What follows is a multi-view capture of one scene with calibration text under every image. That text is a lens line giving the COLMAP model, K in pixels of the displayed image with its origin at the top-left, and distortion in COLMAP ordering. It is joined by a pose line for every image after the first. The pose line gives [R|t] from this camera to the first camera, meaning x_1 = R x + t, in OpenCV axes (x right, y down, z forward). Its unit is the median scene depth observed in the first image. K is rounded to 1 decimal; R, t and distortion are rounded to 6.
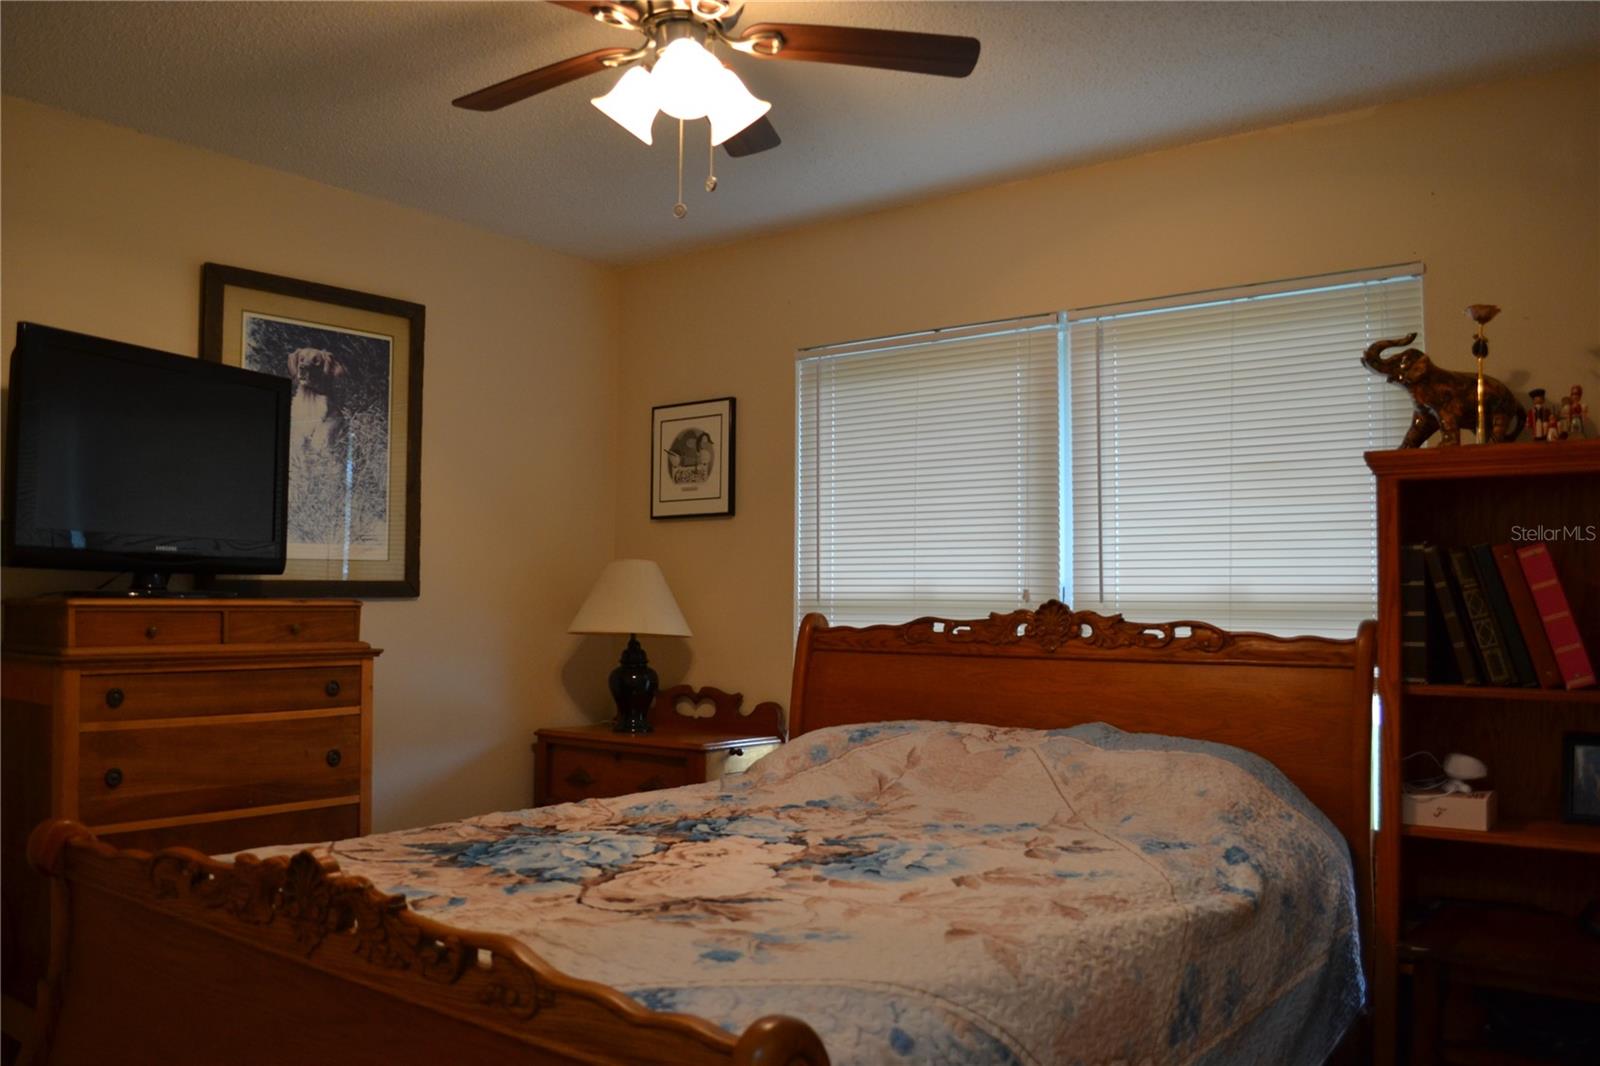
lens RADIAL K [[1280.5, 0, 800.6], [0, 1280.5, 540.7], [0, 0, 1]] dist [-0.084656, 0.013010]
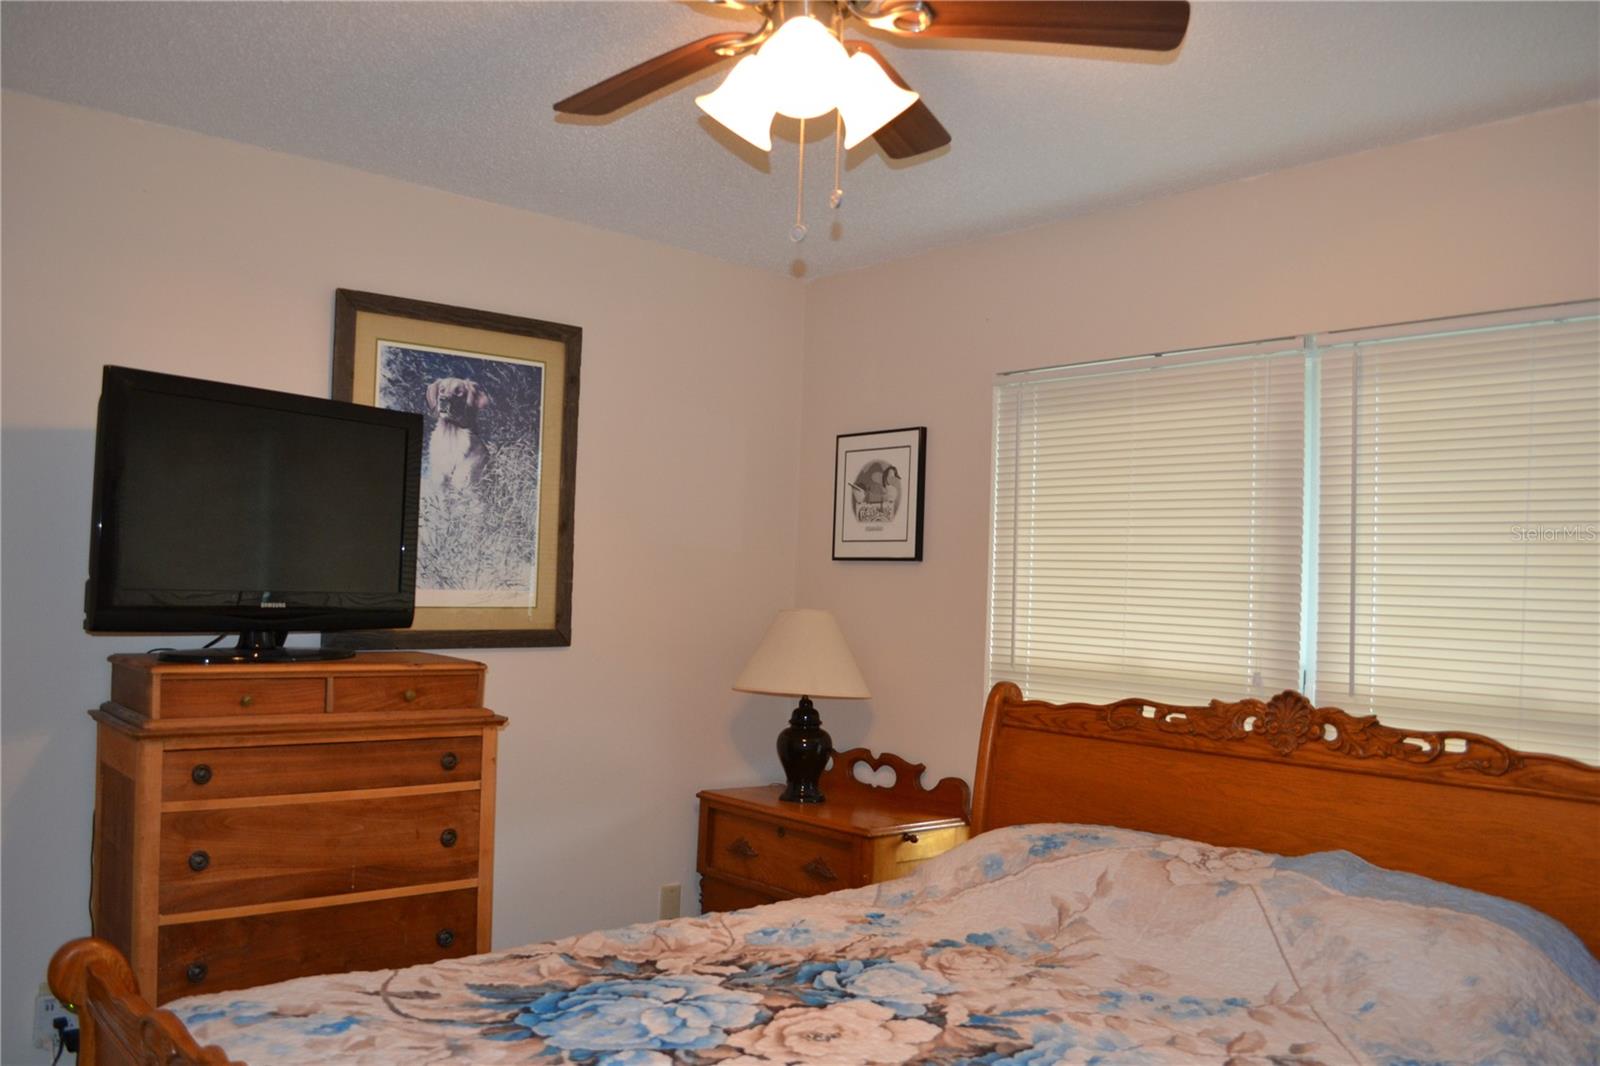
lens RADIAL K [[1280.5, 0, 800.6], [0, 1280.5, 540.7], [0, 0, 1]] dist [-0.084656, 0.013010]
pose [[0.980672, 0.021260, -0.194503, 0.045305], [-0.019430, 0.999747, 0.011315, -0.051150], [0.194694, -0.007317, 0.980837, 0.144936]]
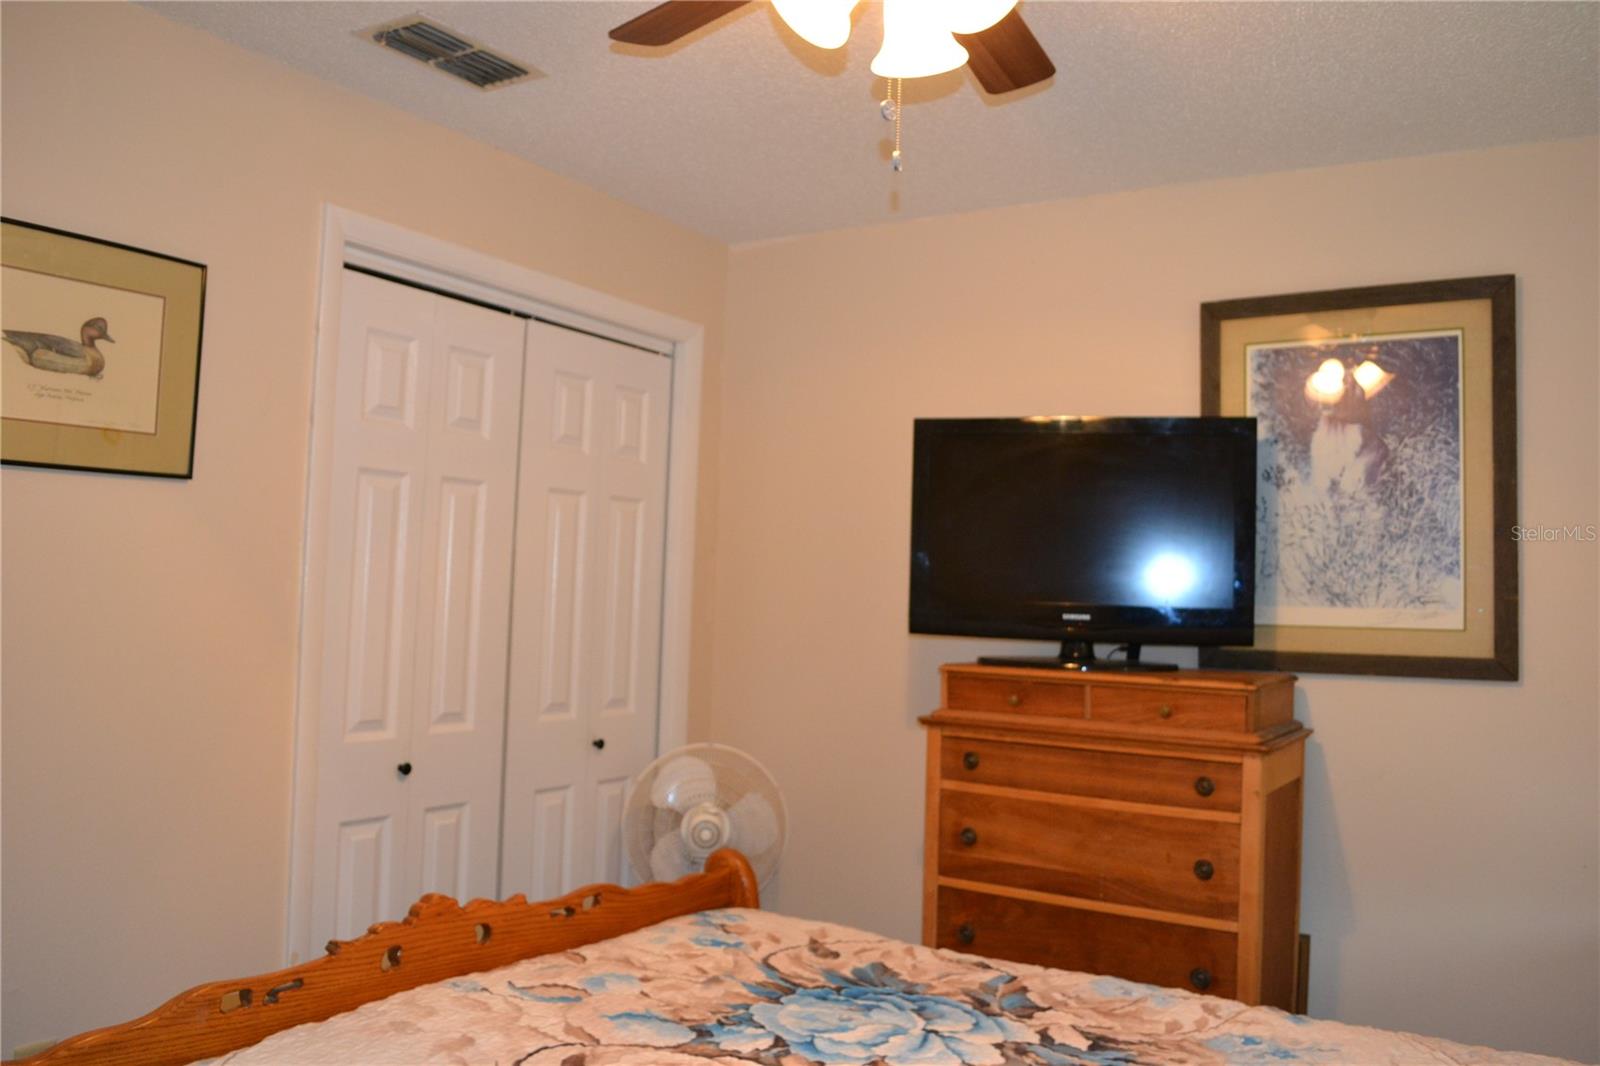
lens RADIAL K [[1280.5, 0, 800.6], [0, 1280.5, 540.7], [0, 0, 1]] dist [-0.084656, 0.013010]
pose [[0.095610, -0.037994, -0.994694, 0.404473], [0.016942, 0.999189, -0.036537, -0.017989], [0.995275, -0.013359, 0.096176, 0.596028]]
